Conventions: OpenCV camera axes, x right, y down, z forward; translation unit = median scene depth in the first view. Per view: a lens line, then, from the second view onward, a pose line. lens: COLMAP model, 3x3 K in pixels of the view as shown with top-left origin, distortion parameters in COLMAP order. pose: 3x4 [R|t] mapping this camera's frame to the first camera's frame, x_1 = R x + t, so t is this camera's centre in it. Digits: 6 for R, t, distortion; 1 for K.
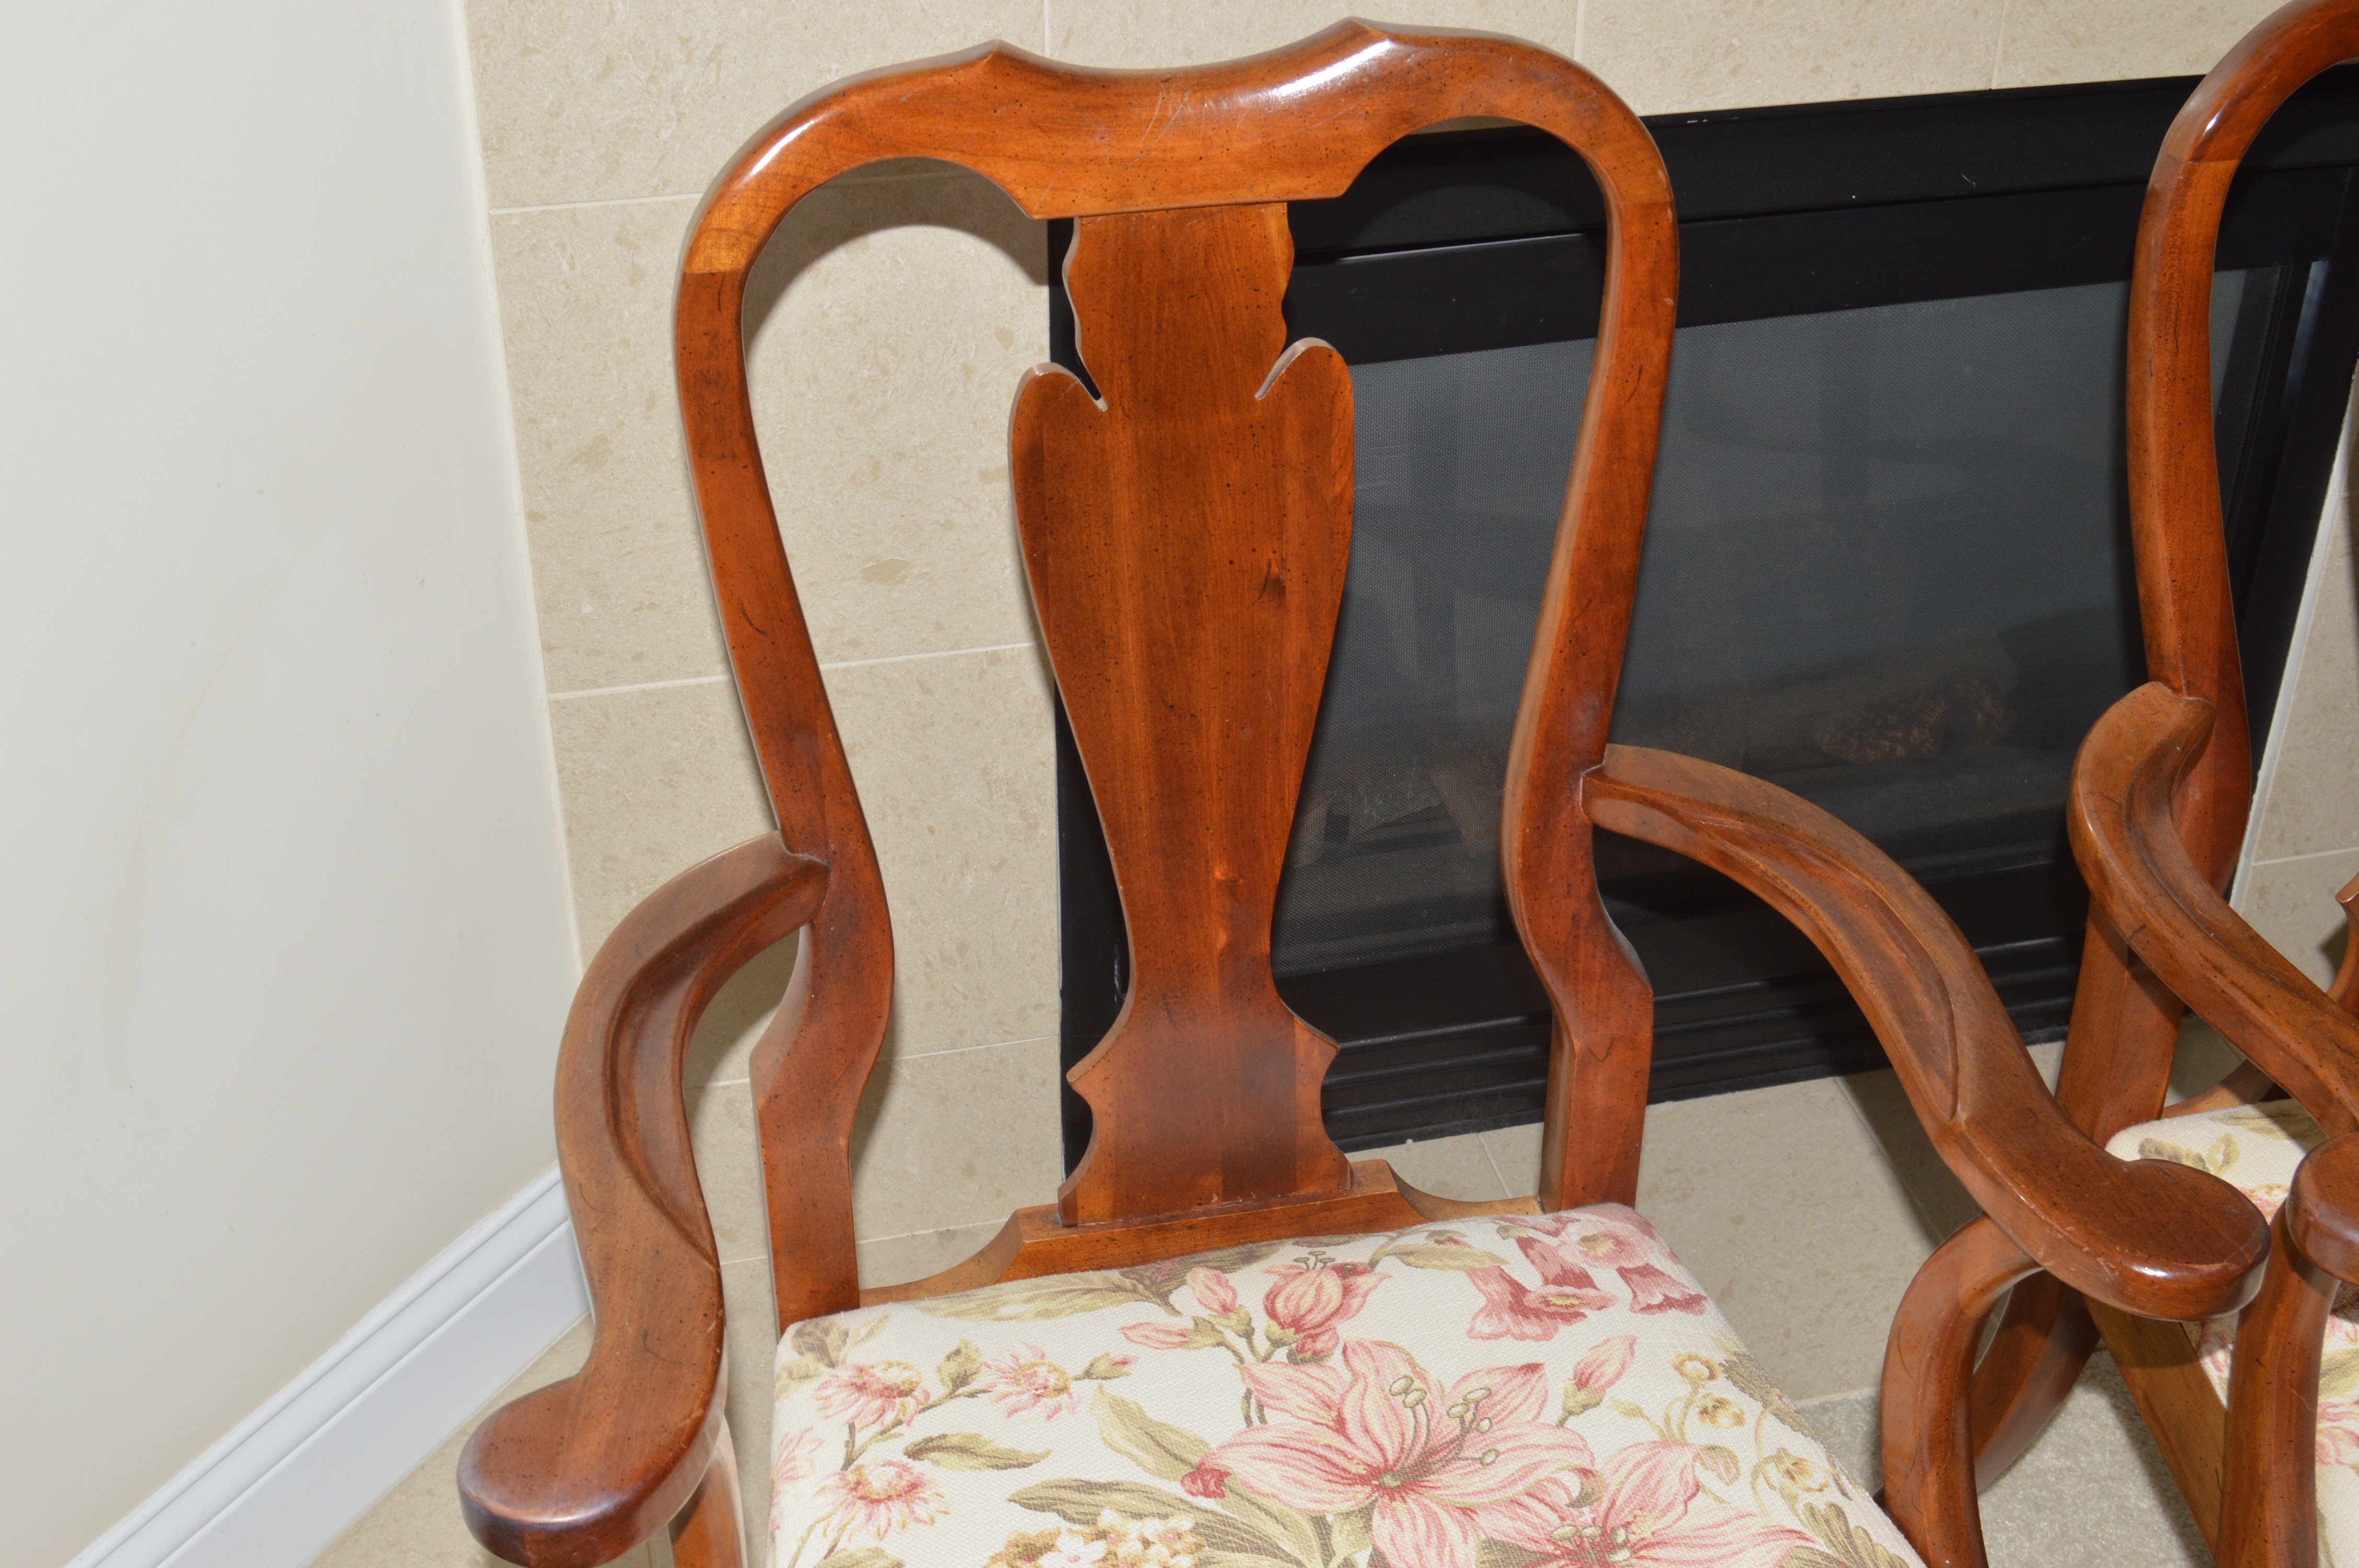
lens RADIAL K [[3015.5, 0, 1200.5], [0, 3015.5, 794.4], [0, 0, 1]] dist [-0.054478, 0.000000]
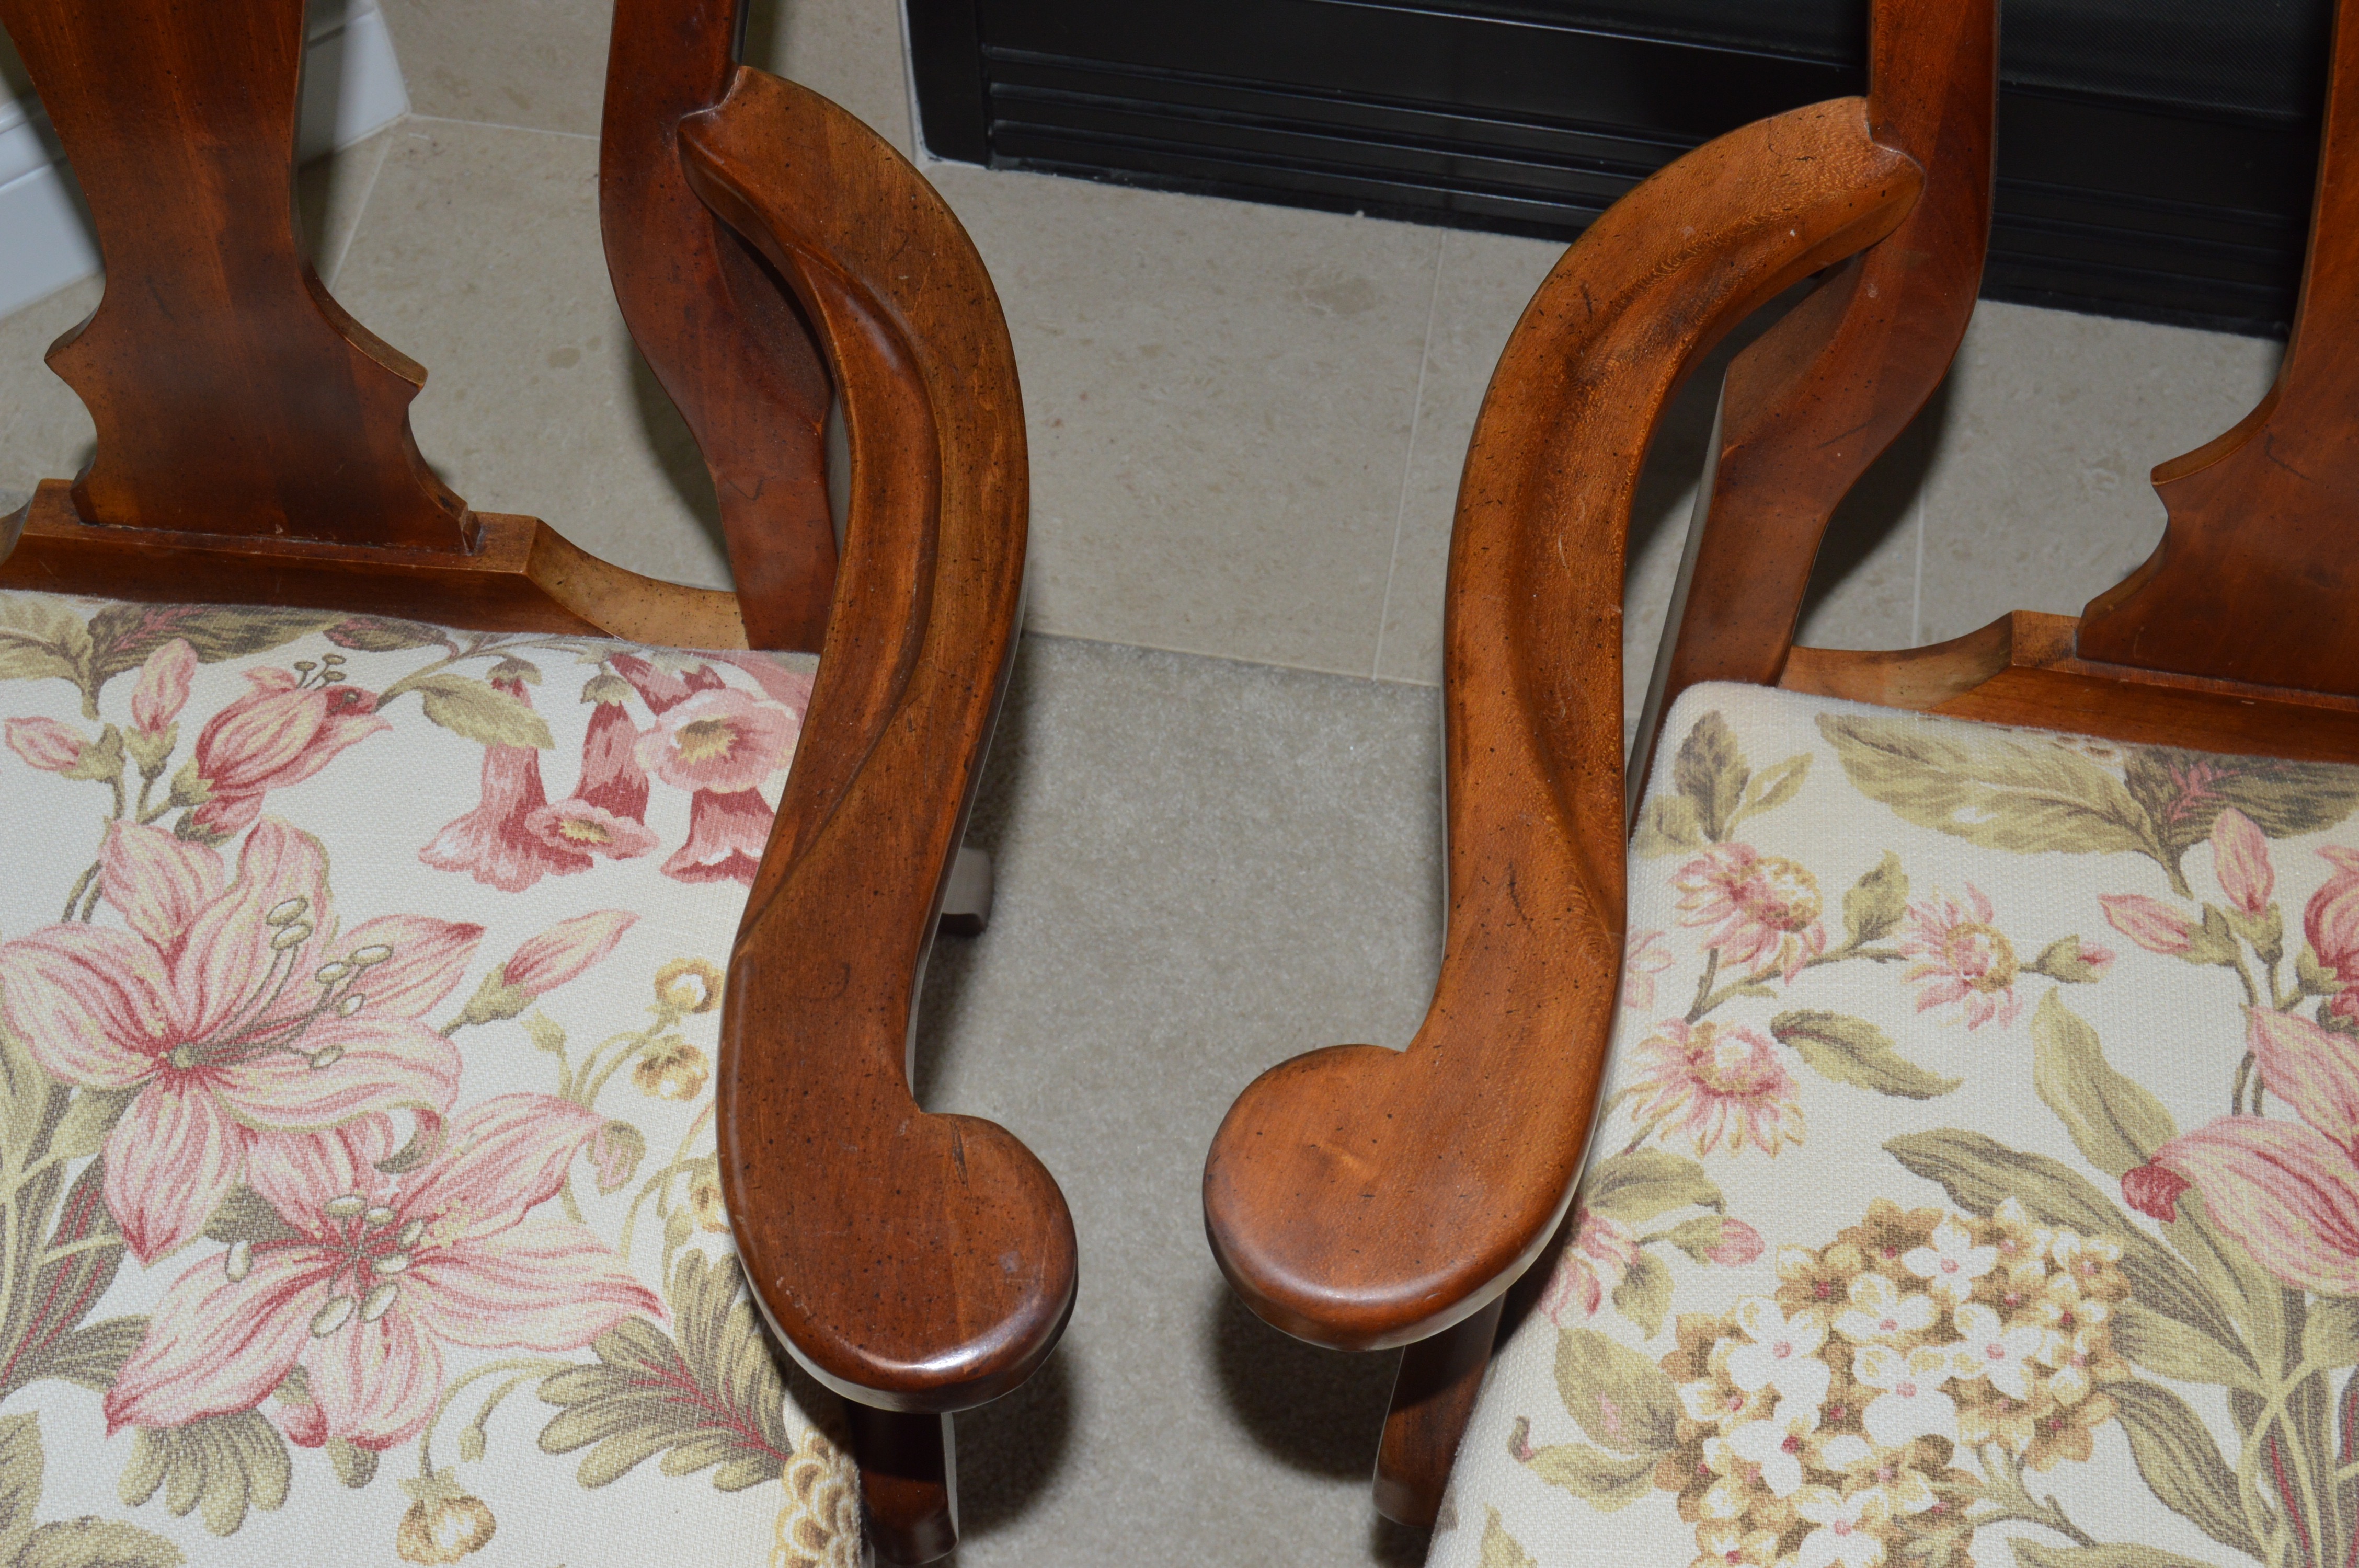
lens RADIAL K [[3015.5, 0, 1187.0], [0, 3015.5, 757.2], [0, 0, 1]] dist [-0.054478, 0.000000]
pose [[0.952595, 0.258327, -0.160715, 0.389156], [-0.162947, 0.879300, 0.447525, -0.202462], [0.256925, -0.400122, 0.879711, 0.434385]]
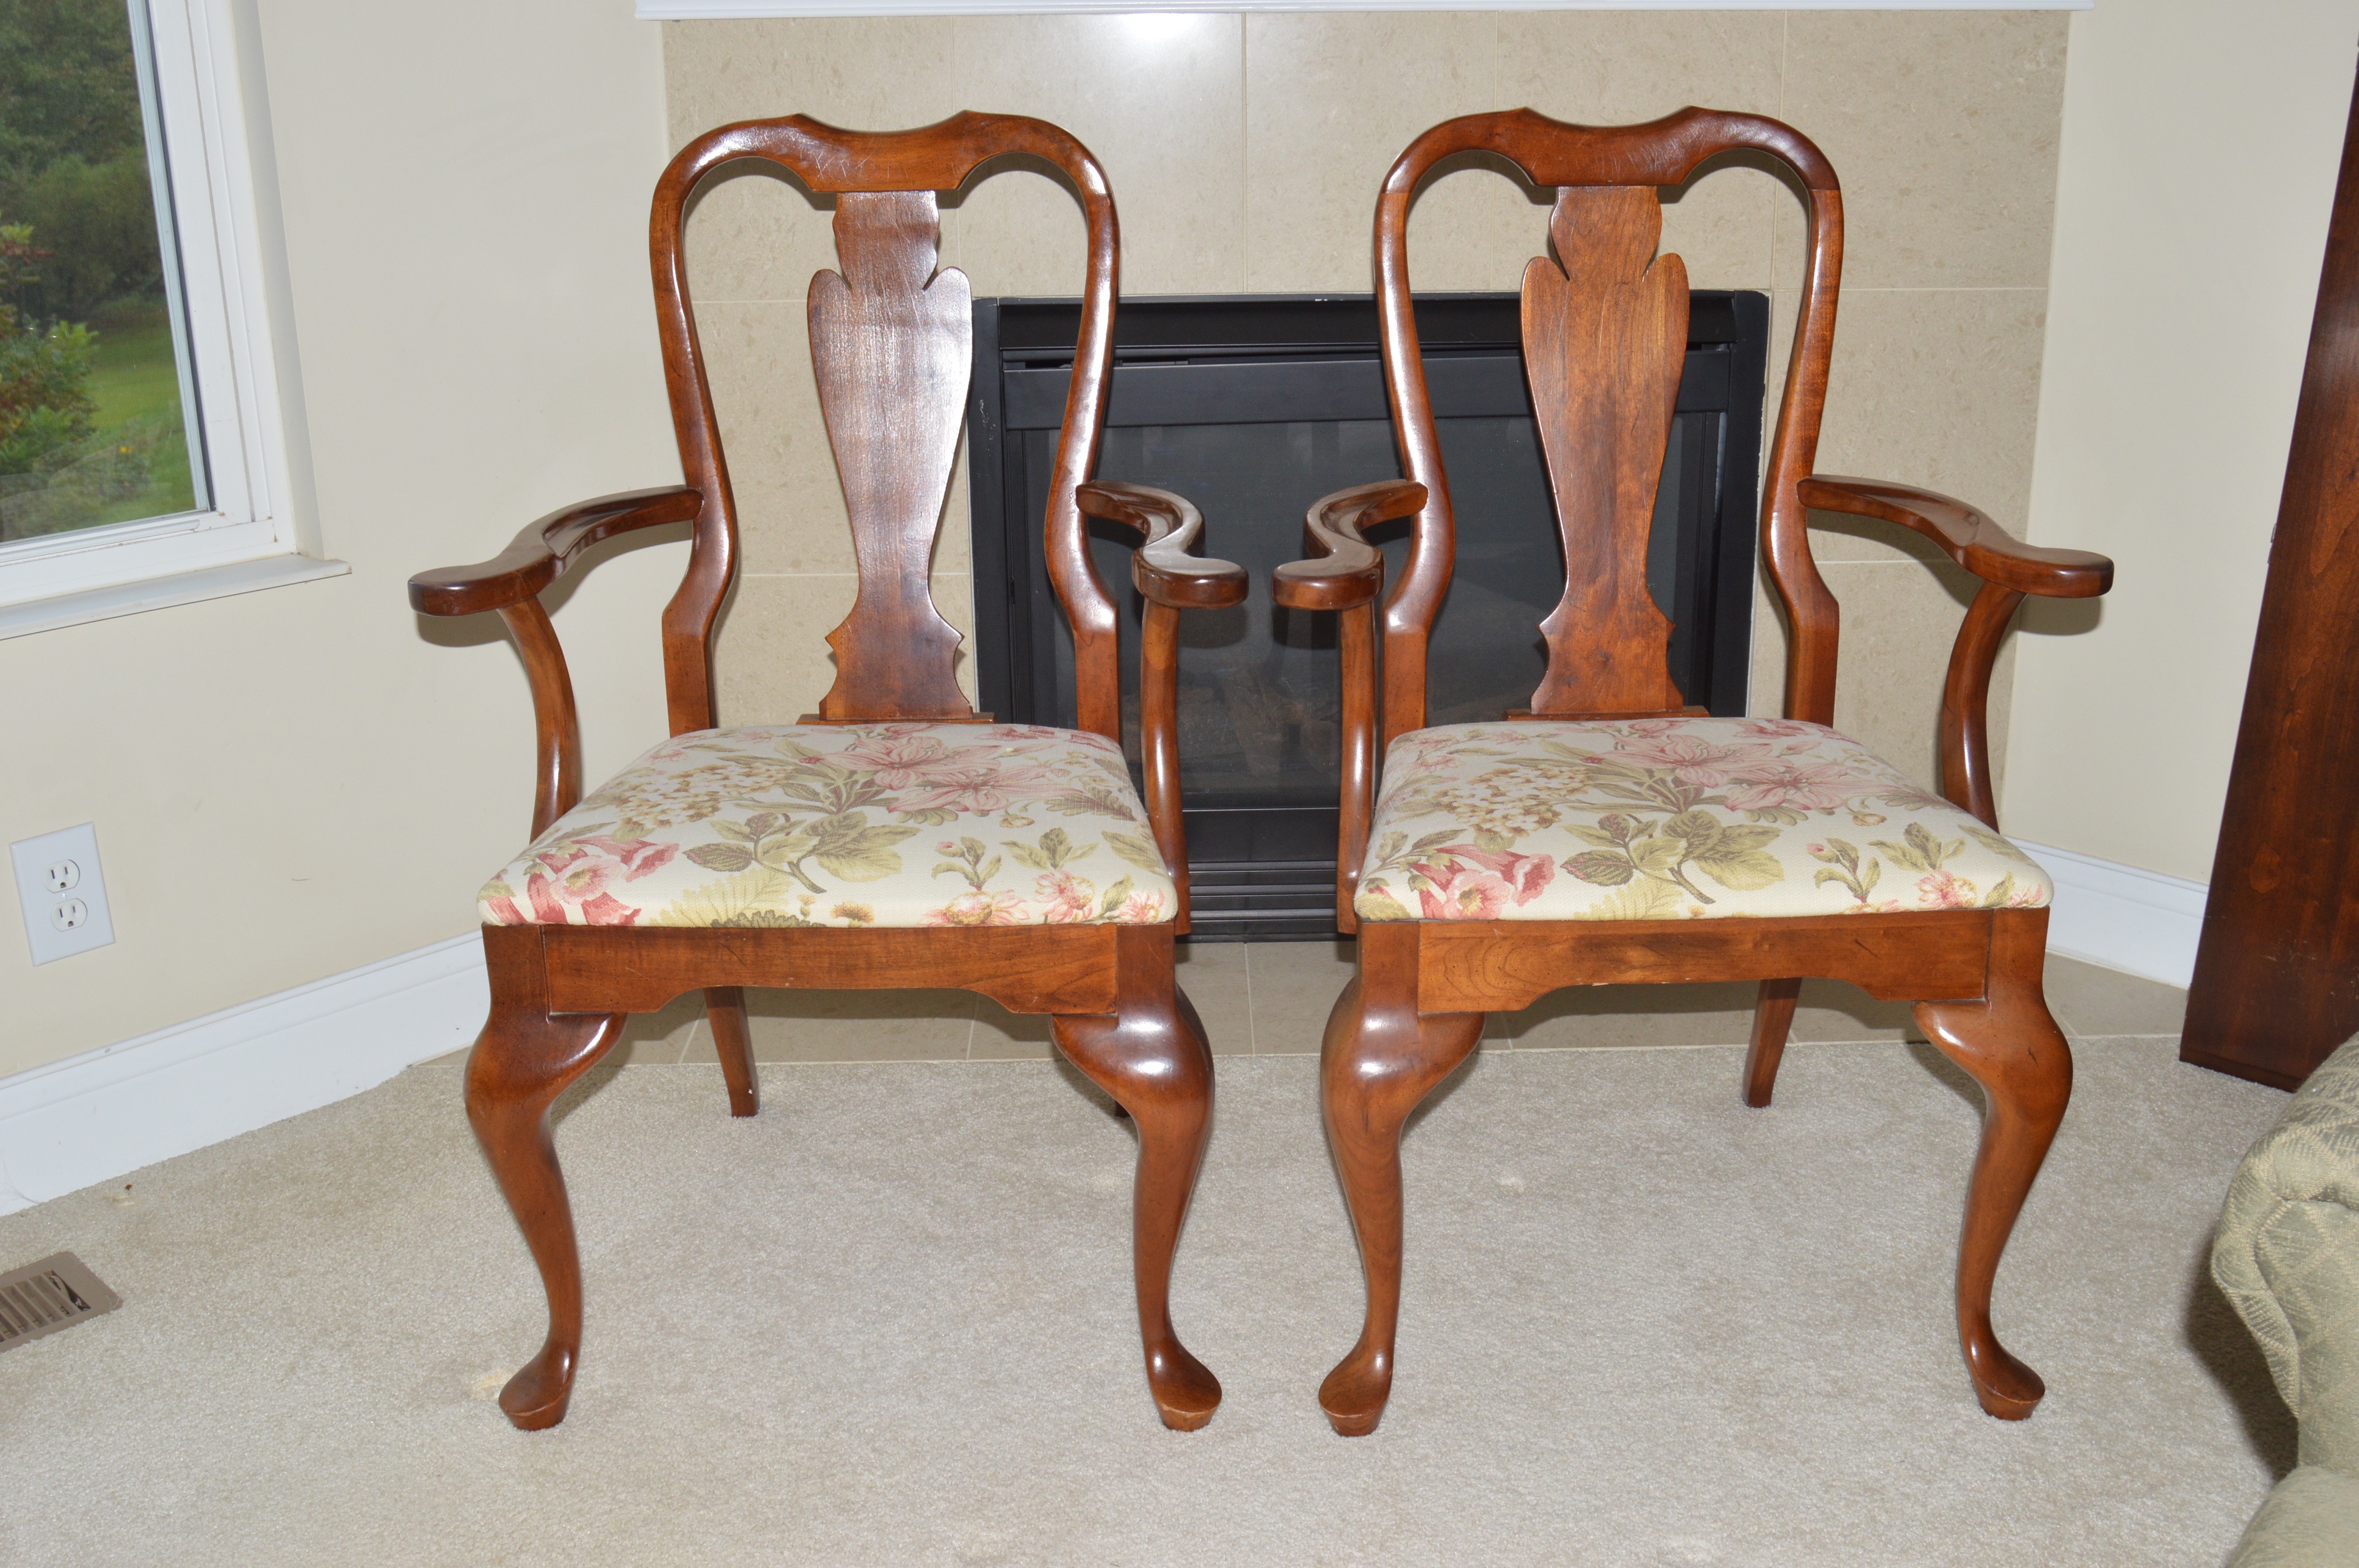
lens RADIAL K [[2416.6, 0, 1185.9], [0, 2416.6, 788.4], [0, 0, 1]] dist [-0.065928, 0.000000]
pose [[0.972819, 0.054772, -0.224994, 0.602878], [-0.109149, 0.965376, -0.236927, 0.591918], [0.204227, 0.255046, 0.945115, -0.475721]]
